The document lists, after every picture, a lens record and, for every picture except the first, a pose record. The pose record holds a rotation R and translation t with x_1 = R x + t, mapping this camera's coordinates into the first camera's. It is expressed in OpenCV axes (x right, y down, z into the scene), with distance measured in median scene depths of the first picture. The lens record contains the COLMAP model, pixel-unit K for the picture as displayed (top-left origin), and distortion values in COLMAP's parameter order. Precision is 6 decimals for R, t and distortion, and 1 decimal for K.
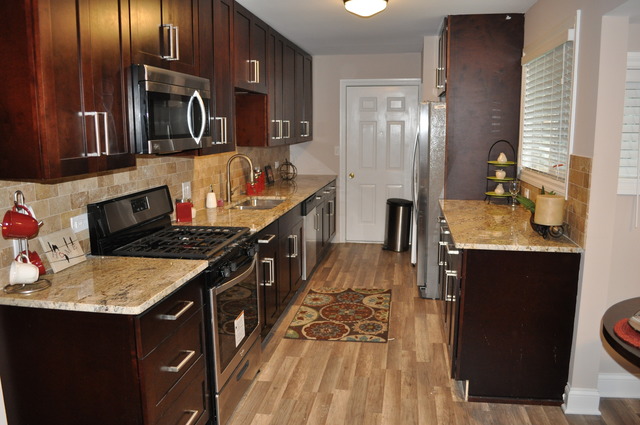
lens RADIAL K [[506.3, 0, 320.0], [0, 506.3, 212.5], [0, 0, 1]] dist [-0.074762, 0.006118]
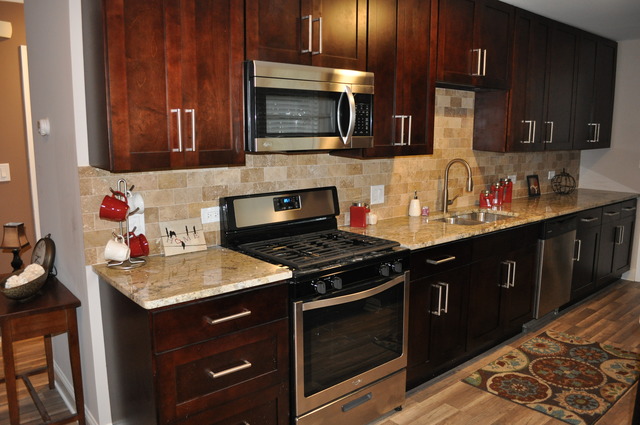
lens RADIAL K [[506.3, 0, 320.0], [0, 506.3, 212.5], [0, 0, 1]] dist [-0.074762, 0.006118]
pose [[0.763849, 0.108117, -0.636274, 0.249052], [-0.111636, 0.993142, 0.034737, -0.030292], [0.635667, 0.044497, 0.770680, 0.207490]]
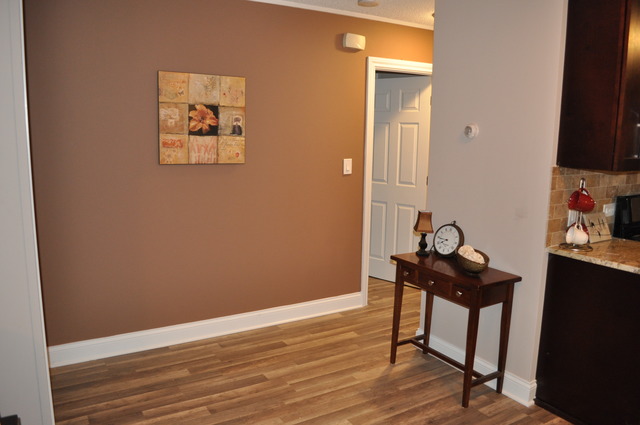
lens RADIAL K [[506.3, 0, 320.0], [0, 506.3, 212.5], [0, 0, 1]] dist [-0.074762, 0.006118]
pose [[0.660899, 0.138456, -0.737593, -0.027401], [-0.145172, 0.987857, 0.055356, 0.042819], [0.736300, 0.070492, 0.672973, -0.254222]]
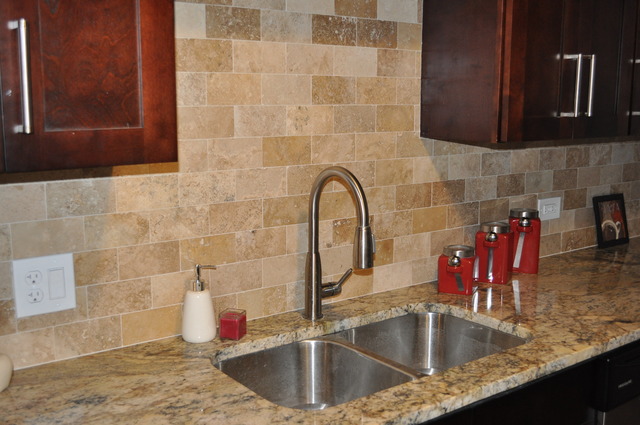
lens RADIAL K [[720.3, 0, 320.0], [0, 720.3, 212.5], [0, 0, 1]] dist [-0.067767, -0.007012]
pose [[0.721590, 0.148086, -0.676297, 0.129359], [-0.135432, 0.988176, 0.071875, -0.134914], [0.678944, 0.039728, 0.733114, 0.781571]]
